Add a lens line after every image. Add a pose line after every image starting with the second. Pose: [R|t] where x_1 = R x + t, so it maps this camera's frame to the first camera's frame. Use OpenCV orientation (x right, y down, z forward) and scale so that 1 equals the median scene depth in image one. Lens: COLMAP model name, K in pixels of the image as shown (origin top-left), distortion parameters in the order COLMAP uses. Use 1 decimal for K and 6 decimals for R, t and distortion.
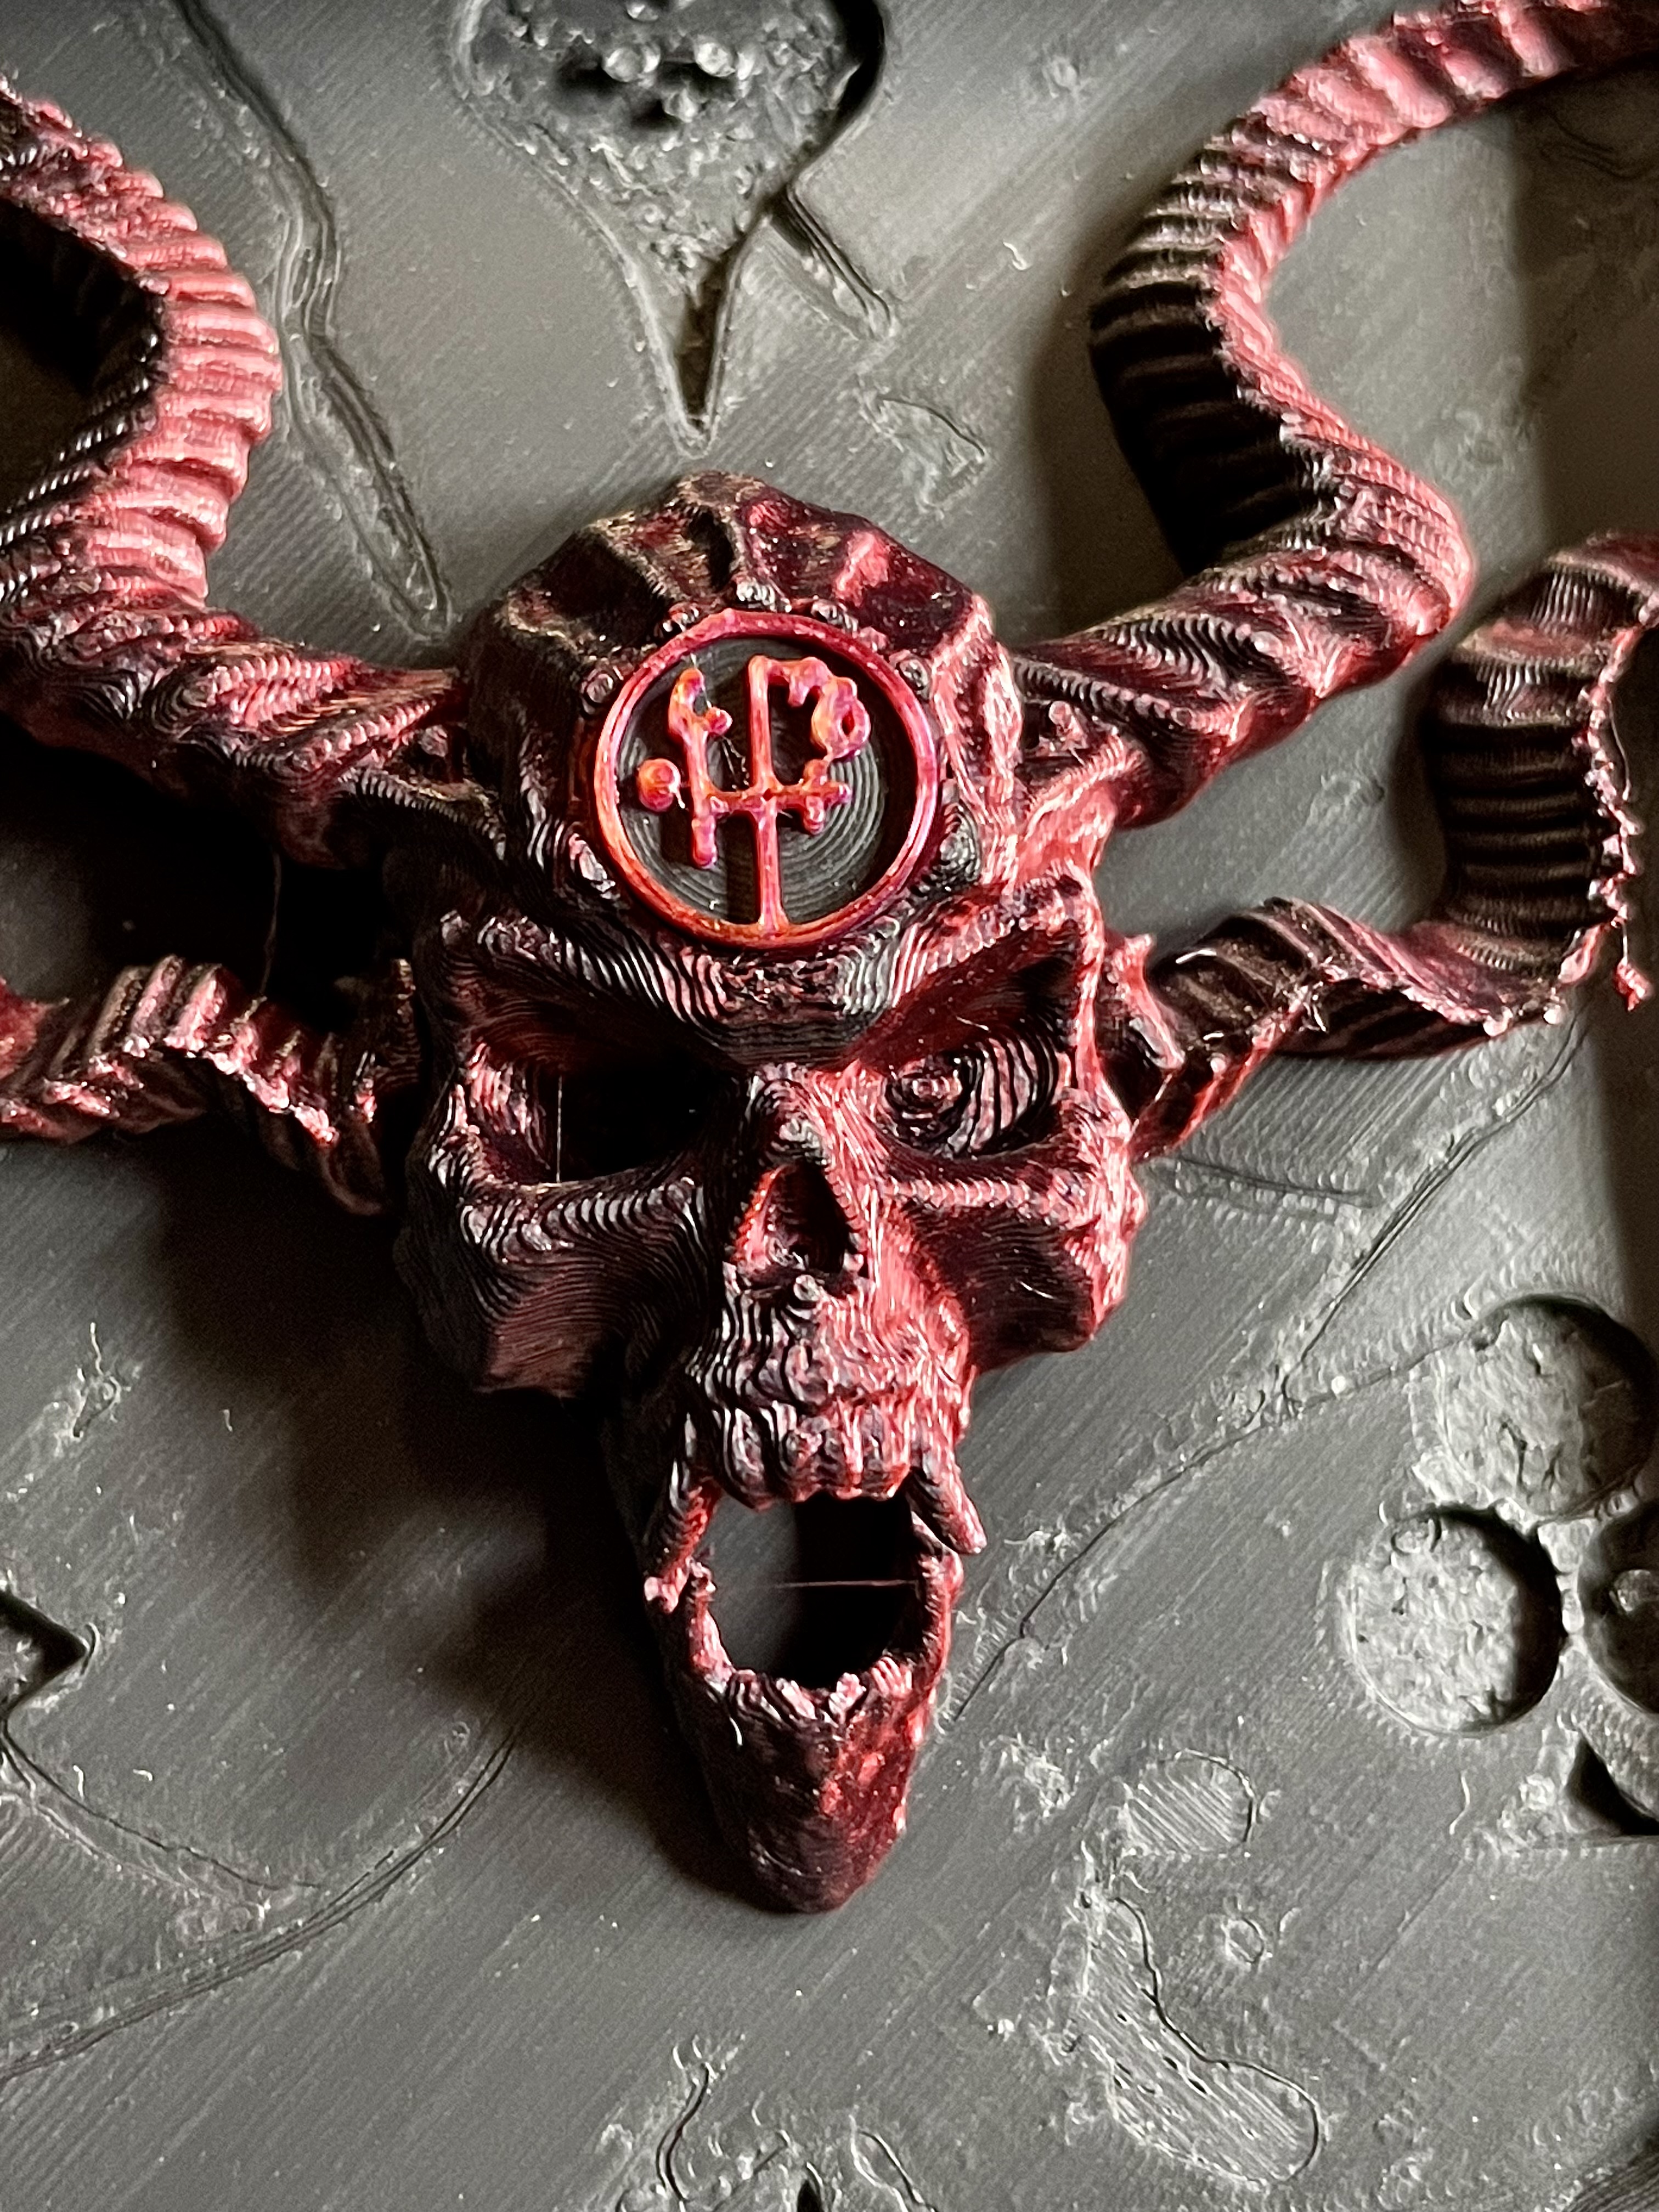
lens RADIAL K [[3636.9, 0, 829.5], [0, 3636.9, 1106.0], [0, 0, 1]] dist [0.120443, -0.138538]
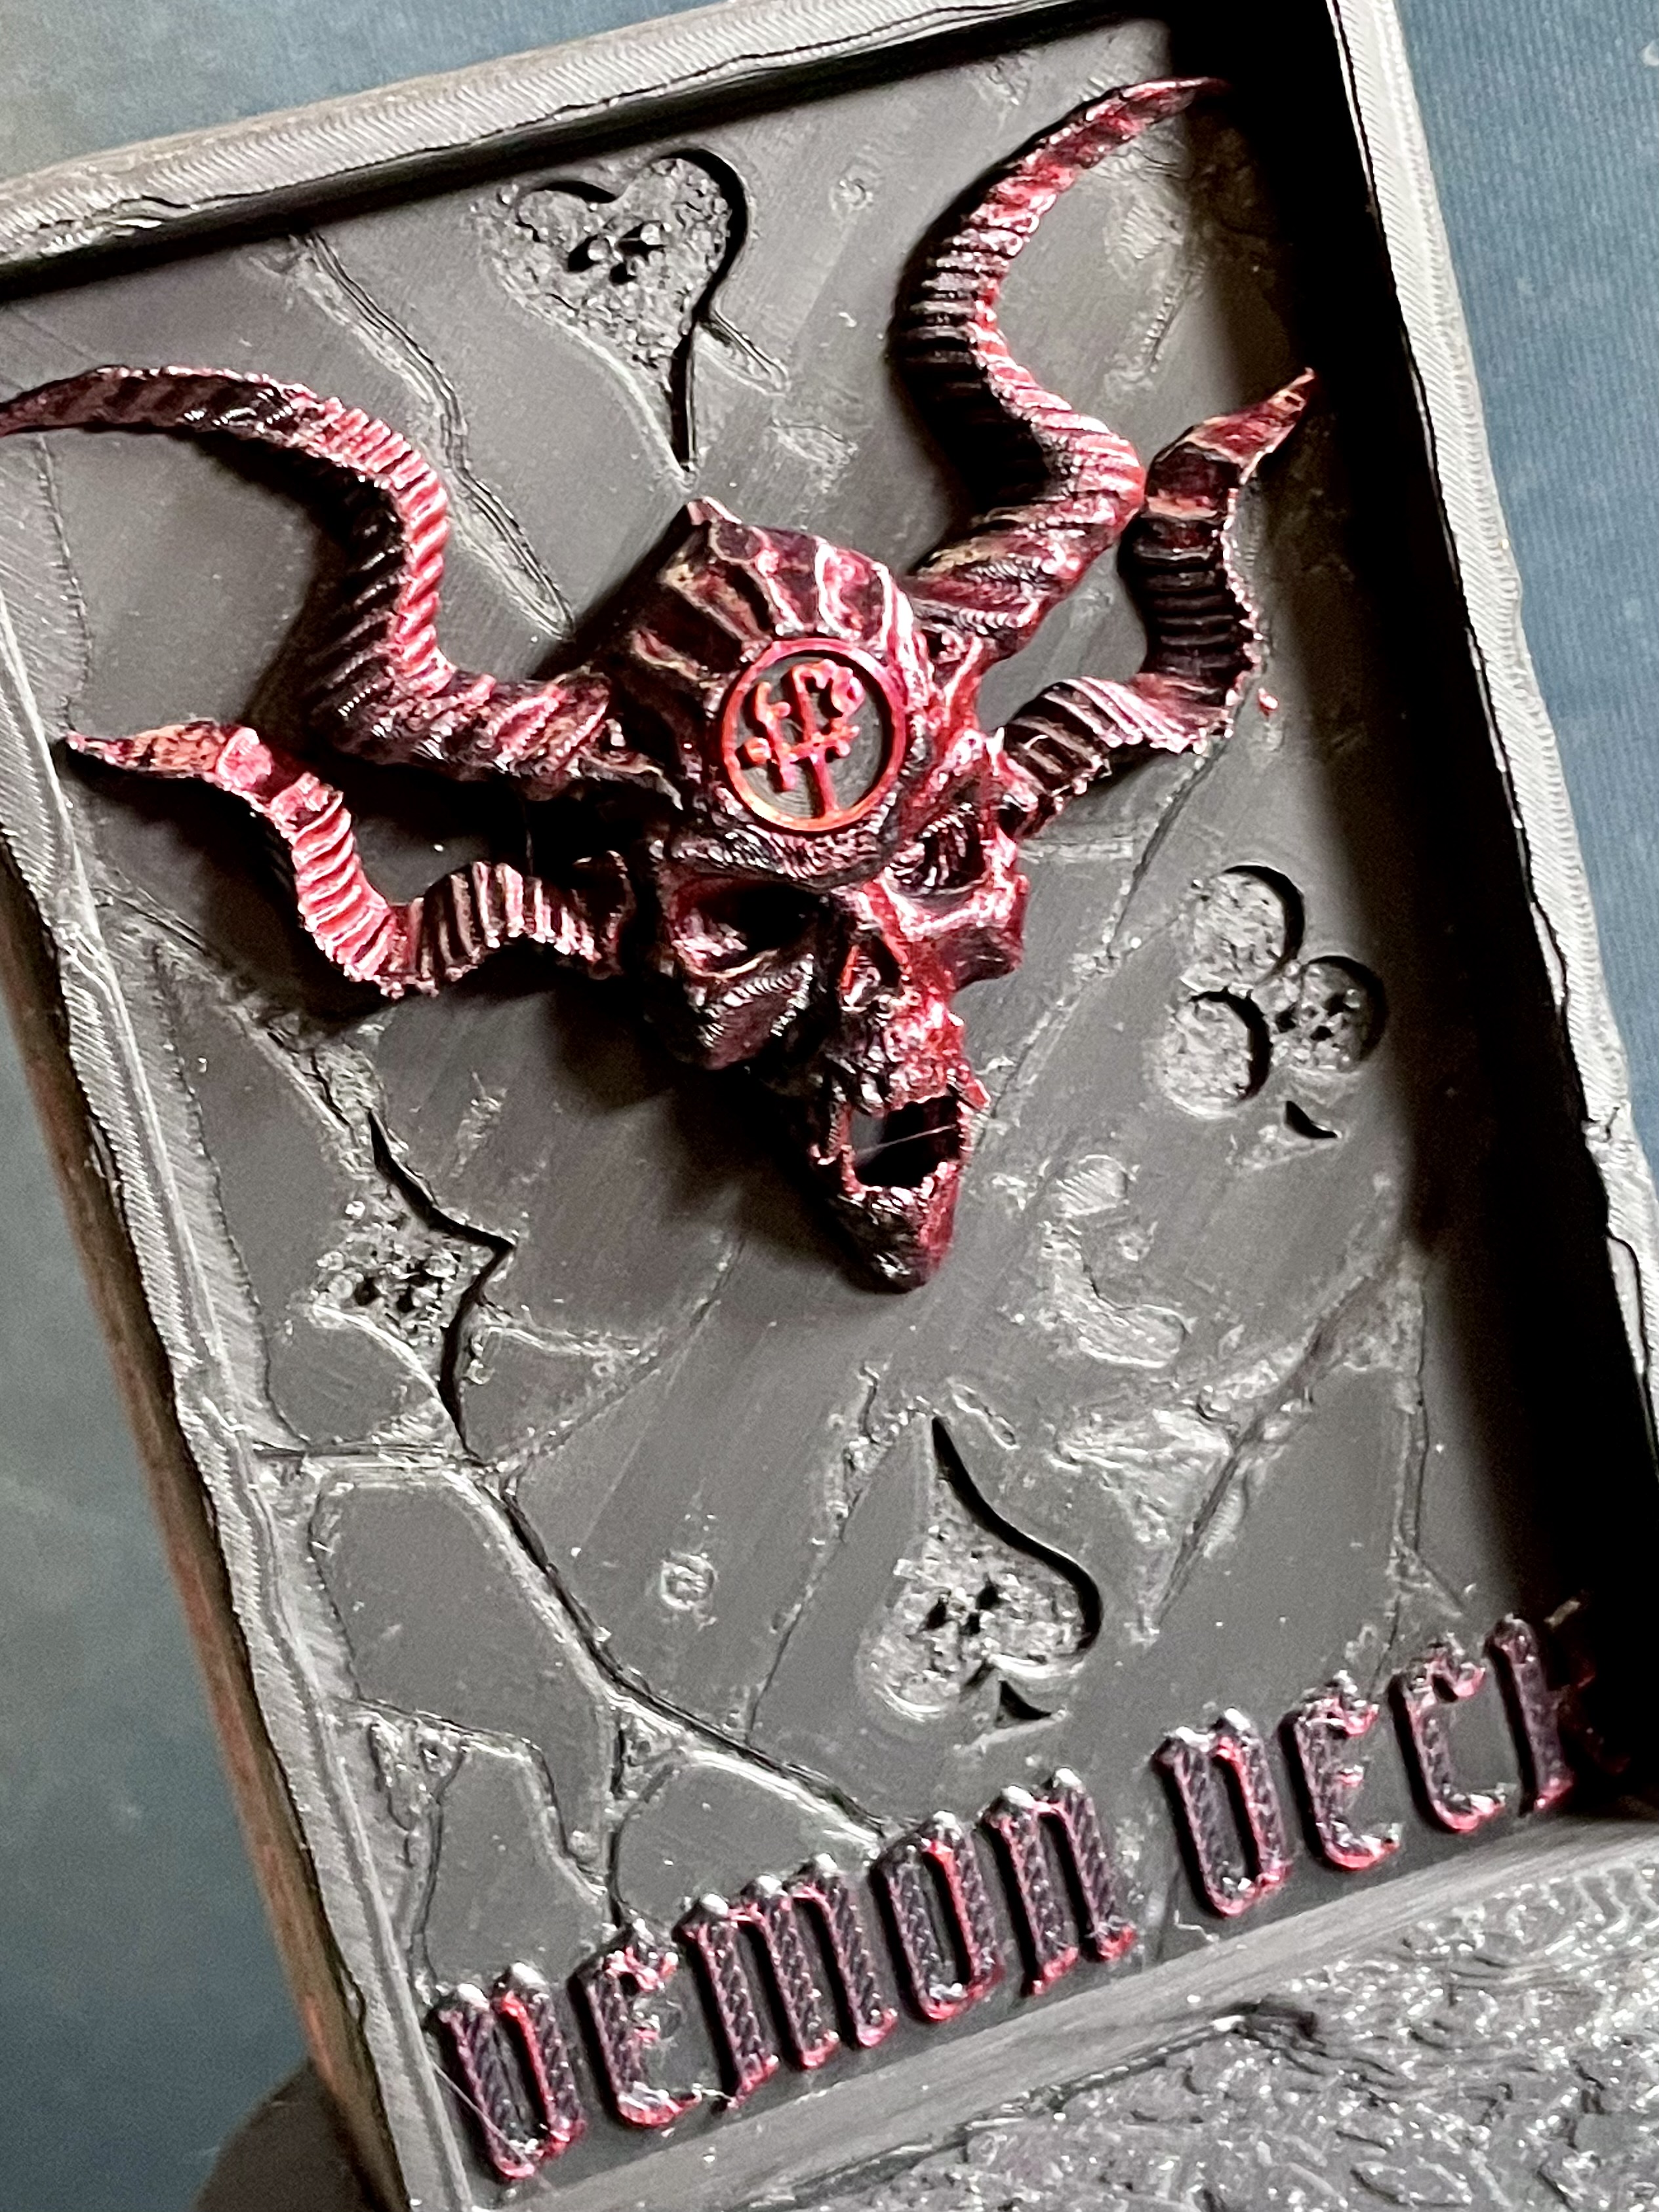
lens RADIAL K [[3166.0, 0, 829.5], [0, 3166.0, 1106.0], [0, 0, 1]] dist [0.213667, 0.014738]
pose [[0.971200, -0.210187, 0.112217, -0.211151], [0.168610, 0.939044, 0.299611, -0.362755], [-0.168351, -0.272061, 0.947439, -0.507680]]
